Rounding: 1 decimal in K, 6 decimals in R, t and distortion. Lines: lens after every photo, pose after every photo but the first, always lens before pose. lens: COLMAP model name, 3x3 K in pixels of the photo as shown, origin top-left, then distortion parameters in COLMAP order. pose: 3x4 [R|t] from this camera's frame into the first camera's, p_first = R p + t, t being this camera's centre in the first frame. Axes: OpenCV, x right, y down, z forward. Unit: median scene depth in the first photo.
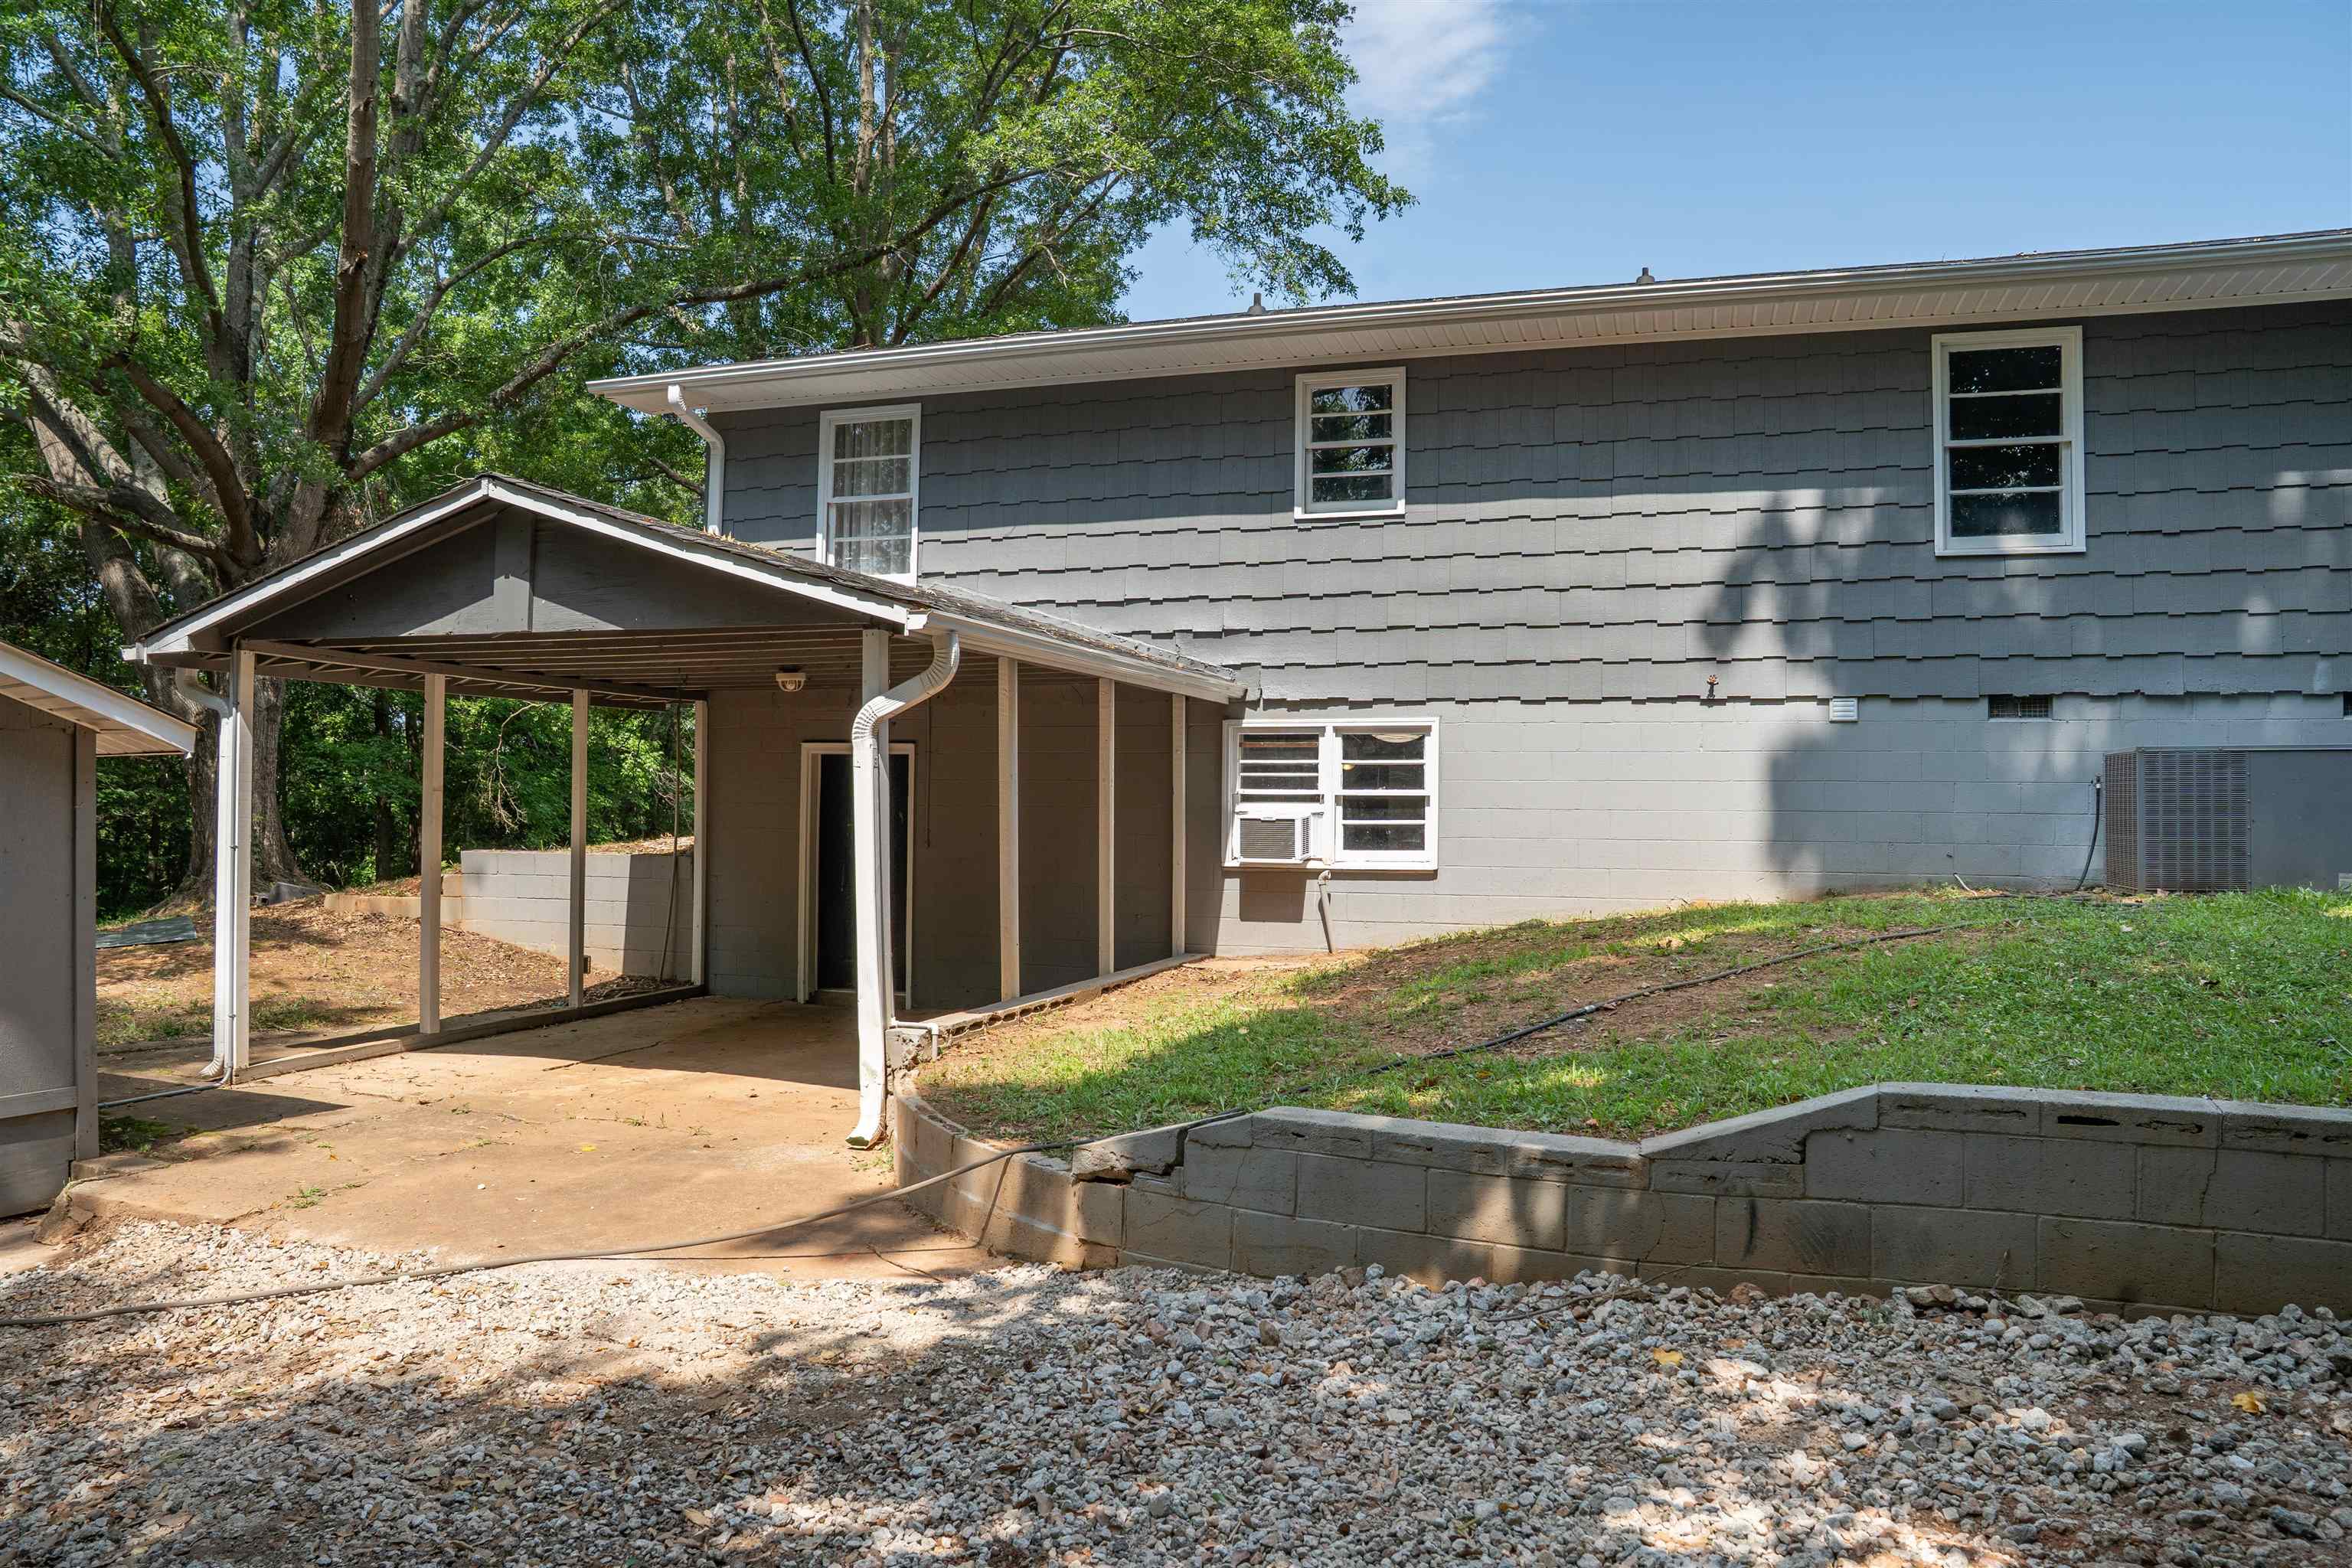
lens RADIAL K [[1638.4, 0, 1176.0], [0, 1638.4, 784.0], [0, 0, 1]] dist [-0.097747, 0.109493]
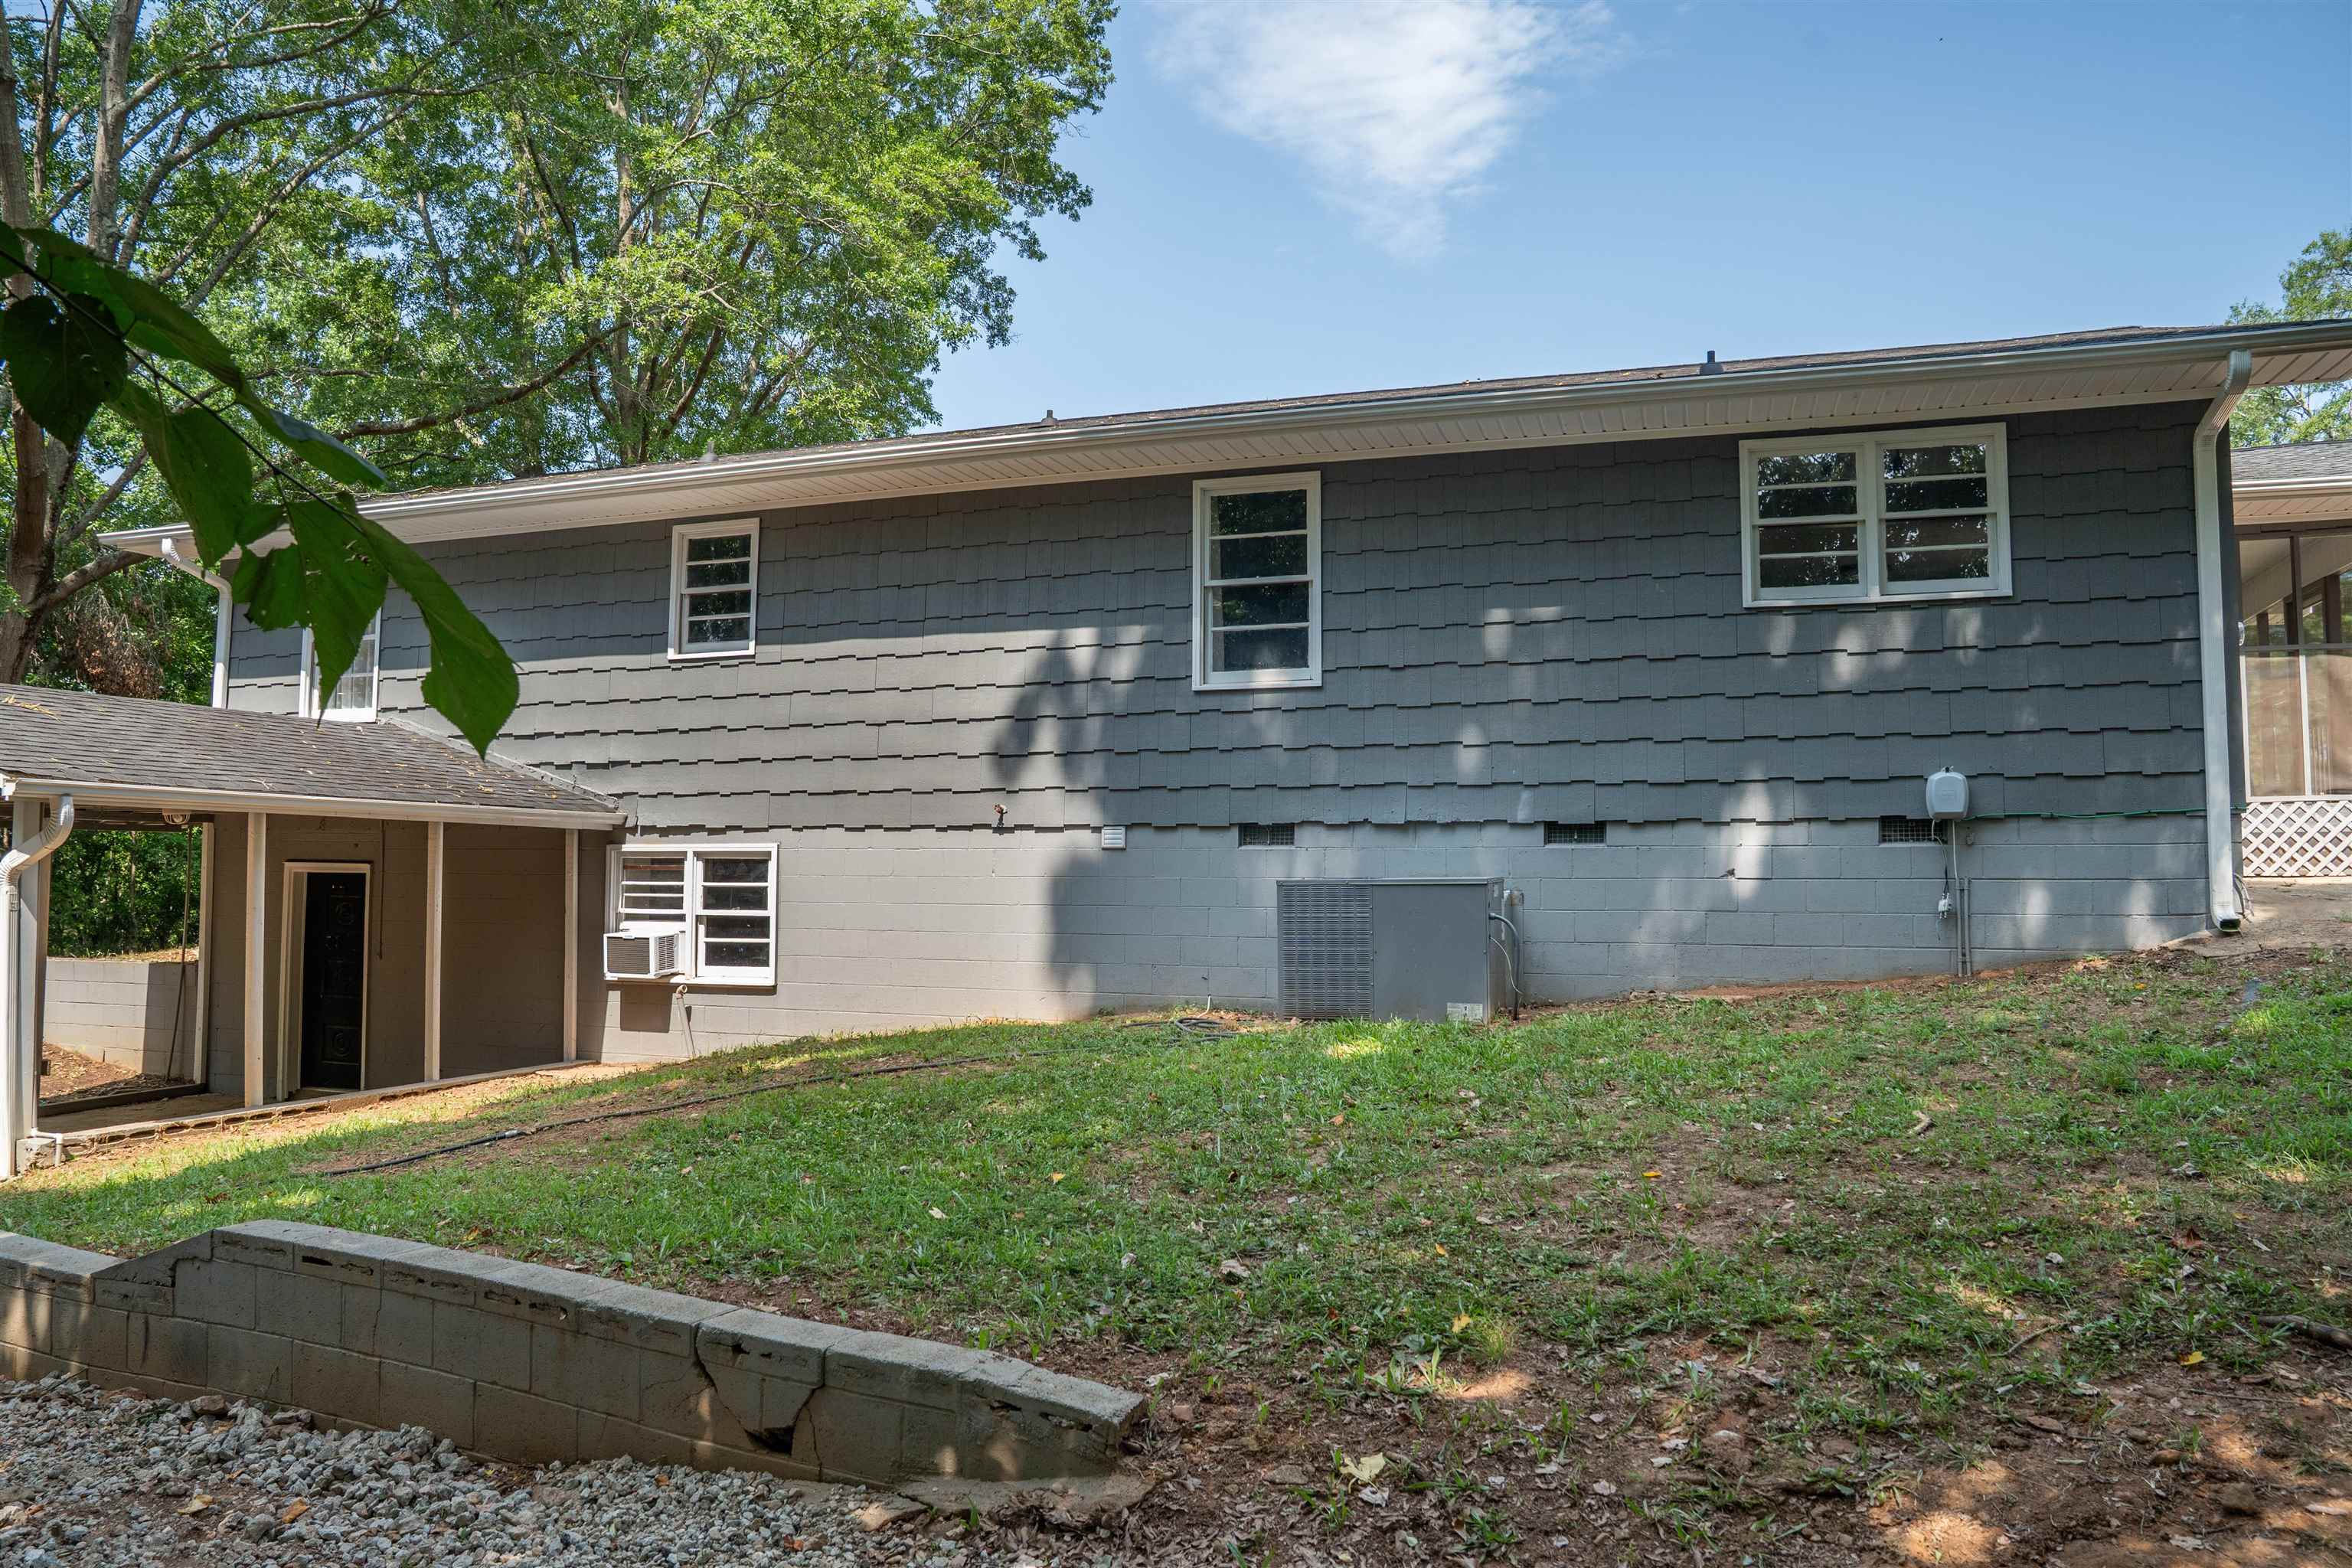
lens RADIAL K [[1646.5, 0, 1176.0], [0, 1646.5, 784.0], [0, 0, 1]] dist [-0.047564, 0.006441]
pose [[0.998290, -0.006904, -0.058040, 0.484907], [0.004470, 0.999109, -0.041964, -0.033230], [0.058278, 0.041633, 0.997432, -0.063368]]
